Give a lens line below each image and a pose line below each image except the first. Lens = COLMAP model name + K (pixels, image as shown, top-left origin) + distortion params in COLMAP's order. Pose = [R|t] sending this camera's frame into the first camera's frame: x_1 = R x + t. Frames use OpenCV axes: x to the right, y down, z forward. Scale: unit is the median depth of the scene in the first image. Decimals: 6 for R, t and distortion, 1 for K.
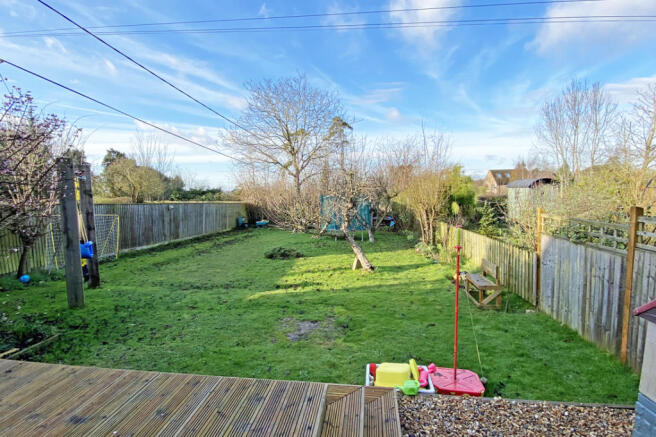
lens RADIAL K [[313.1, 0, 328.0], [0, 313.1, 218.5], [0, 0, 1]] dist [0.009182, -0.001051]
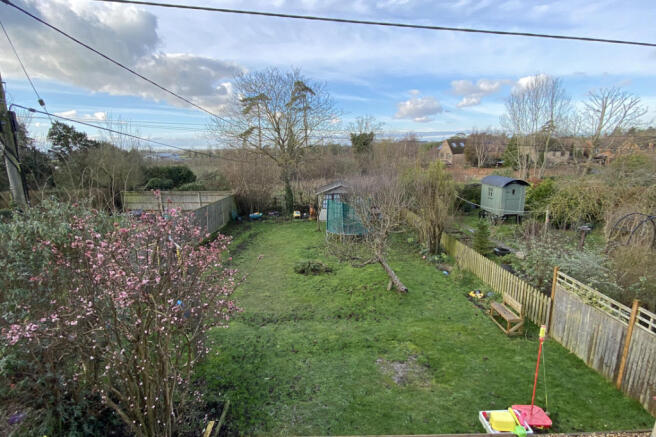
lens RADIAL K [[313.1, 0, 328.0], [0, 313.1, 218.5], [0, 0, 1]] dist [0.009182, -0.001051]
pose [[0.990025, -0.030354, 0.137584, -0.460581], [0.013109, 0.992126, 0.124557, -0.395626], [-0.140282, -0.121511, 0.982627, -0.173102]]
